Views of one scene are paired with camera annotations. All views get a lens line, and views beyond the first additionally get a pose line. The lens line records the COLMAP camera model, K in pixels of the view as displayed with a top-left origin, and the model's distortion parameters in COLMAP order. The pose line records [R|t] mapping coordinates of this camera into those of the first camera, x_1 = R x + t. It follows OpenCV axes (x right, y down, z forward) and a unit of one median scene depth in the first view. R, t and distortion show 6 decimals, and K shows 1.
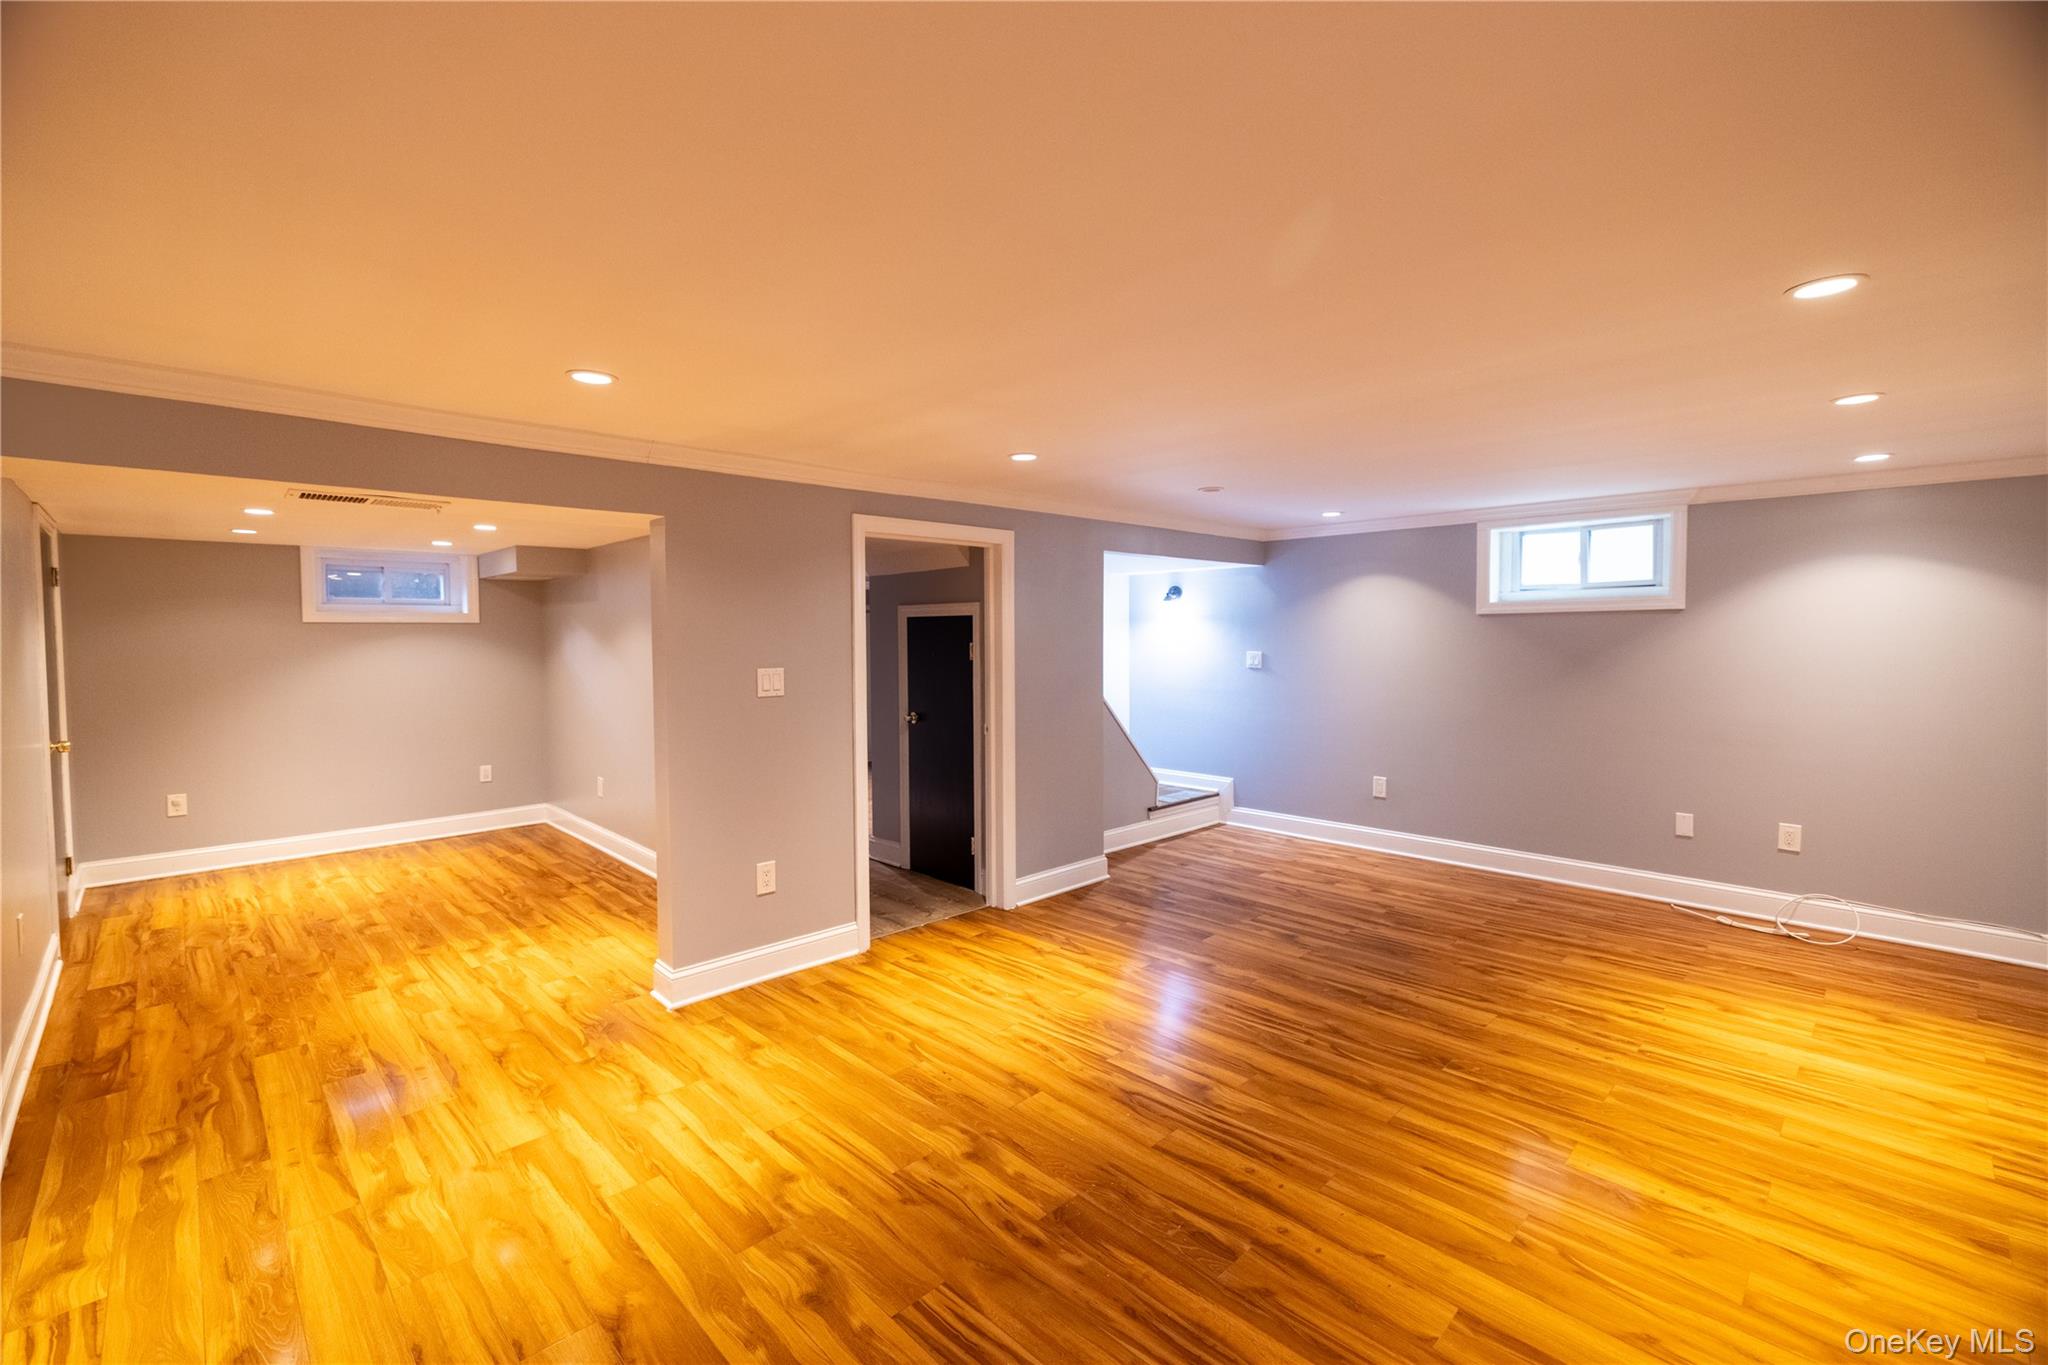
lens RADIAL K [[862.2, 0, 1039.9], [0, 862.2, 662.2], [0, 0, 1]] dist [0.004453, -0.000972]
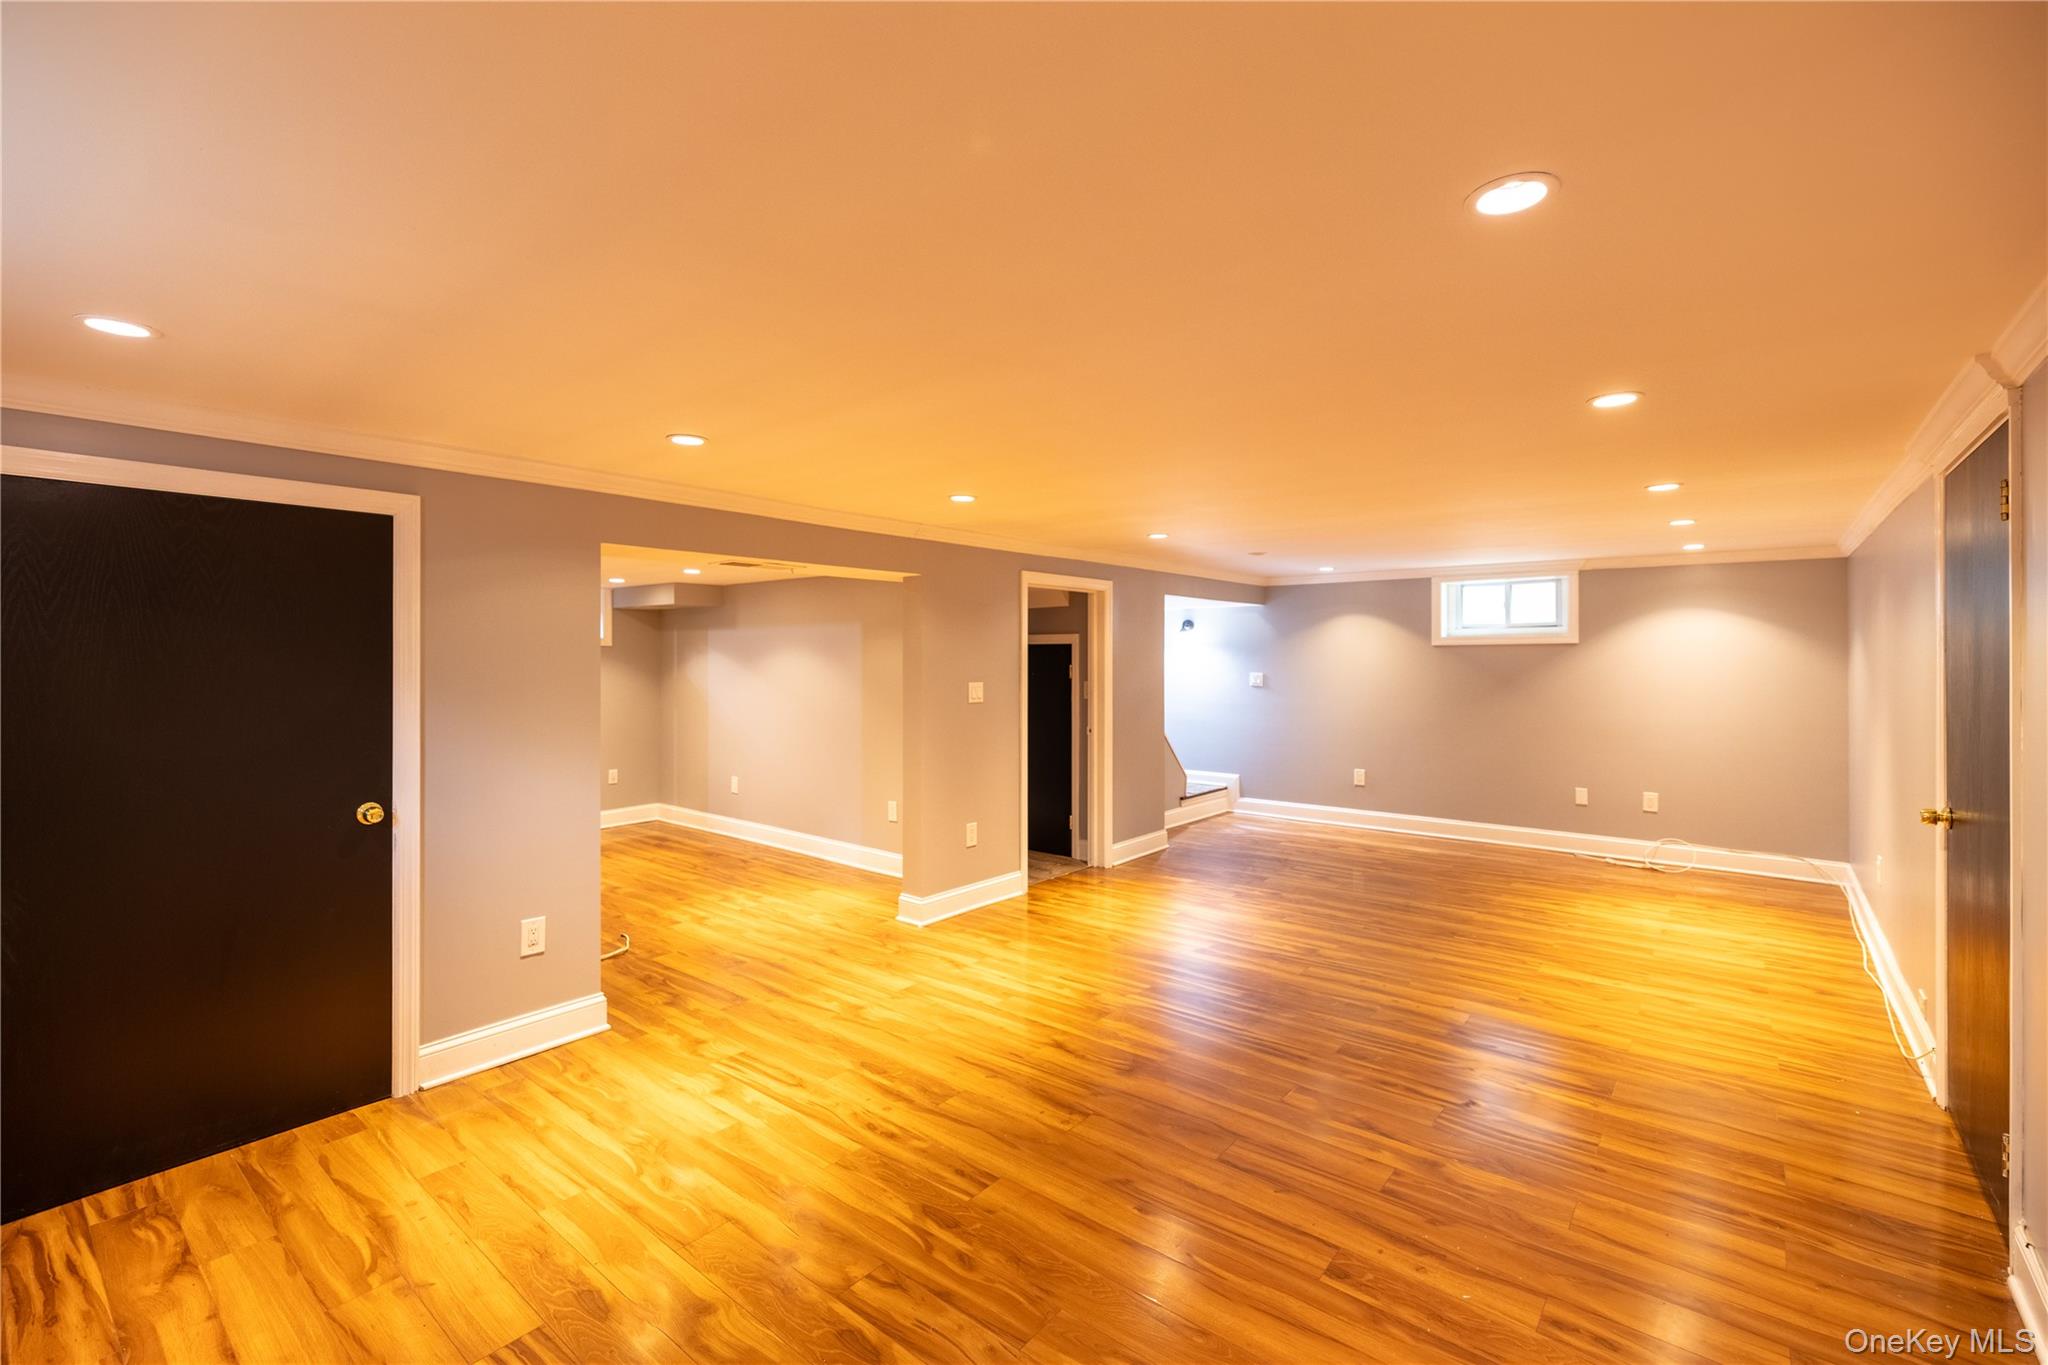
lens RADIAL K [[862.2, 0, 1047.7], [0, 862.2, 652.4], [0, 0, 1]] dist [0.004453, -0.000972]
pose [[0.993553, 0.006085, 0.113206, -0.341727], [-0.001664, 0.999233, -0.039114, 0.012763], [-0.113357, 0.038673, 0.992801, -0.376436]]
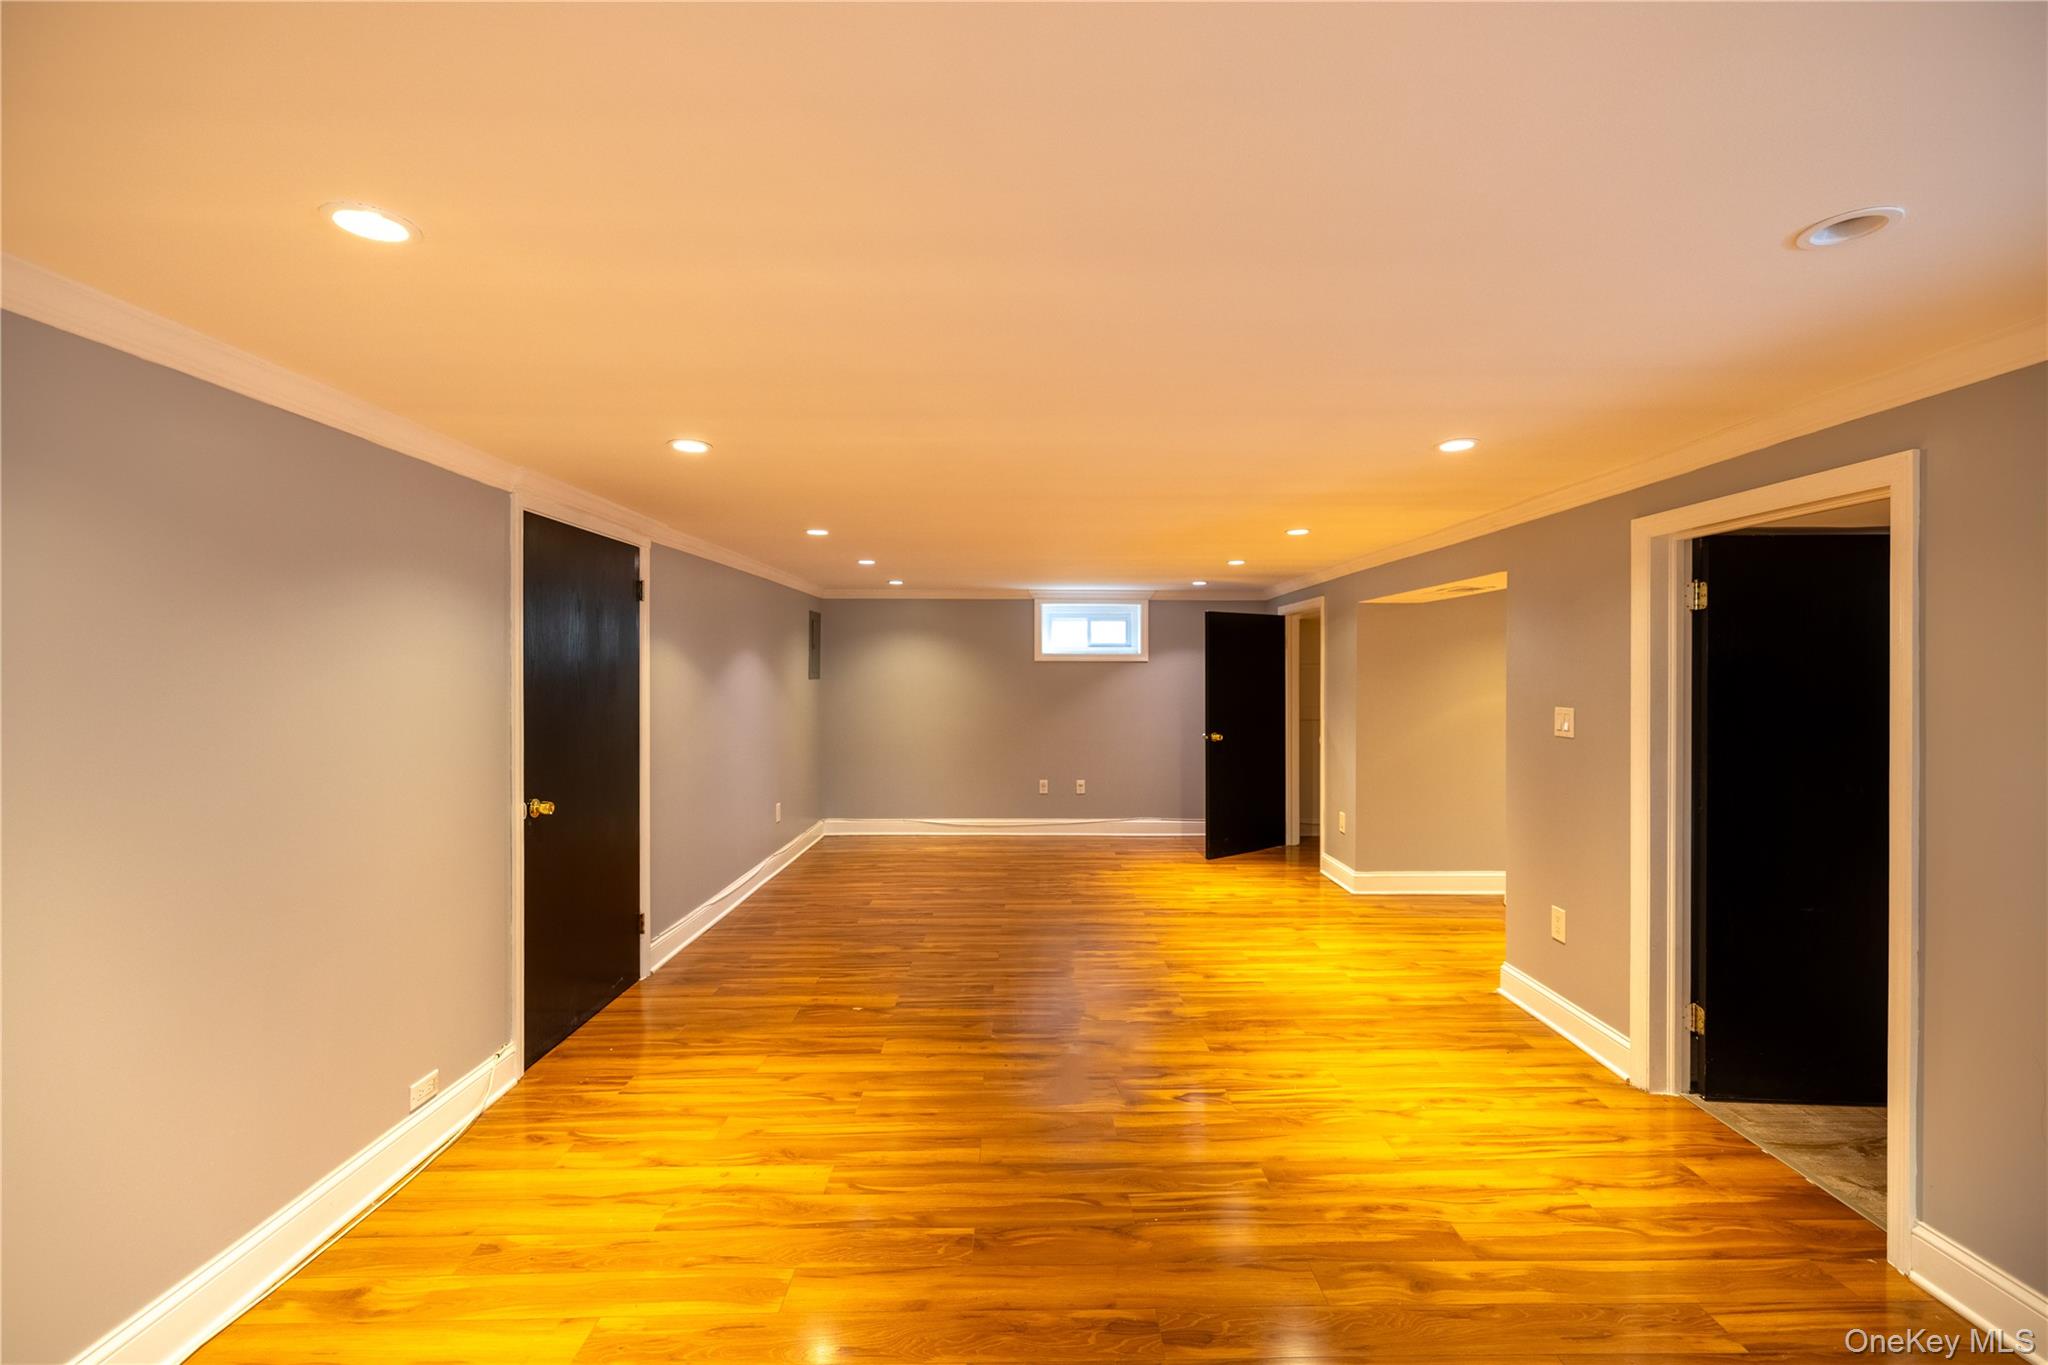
lens RADIAL K [[862.2, 0, 1038.8], [0, 862.2, 673.4], [0, 0, 1]] dist [0.004453, -0.000972]
pose [[-0.691388, 0.006031, -0.722458, 0.752981], [-0.019571, 0.999442, 0.027073, -0.043824], [0.722219, 0.032857, -0.690884, 1.192733]]
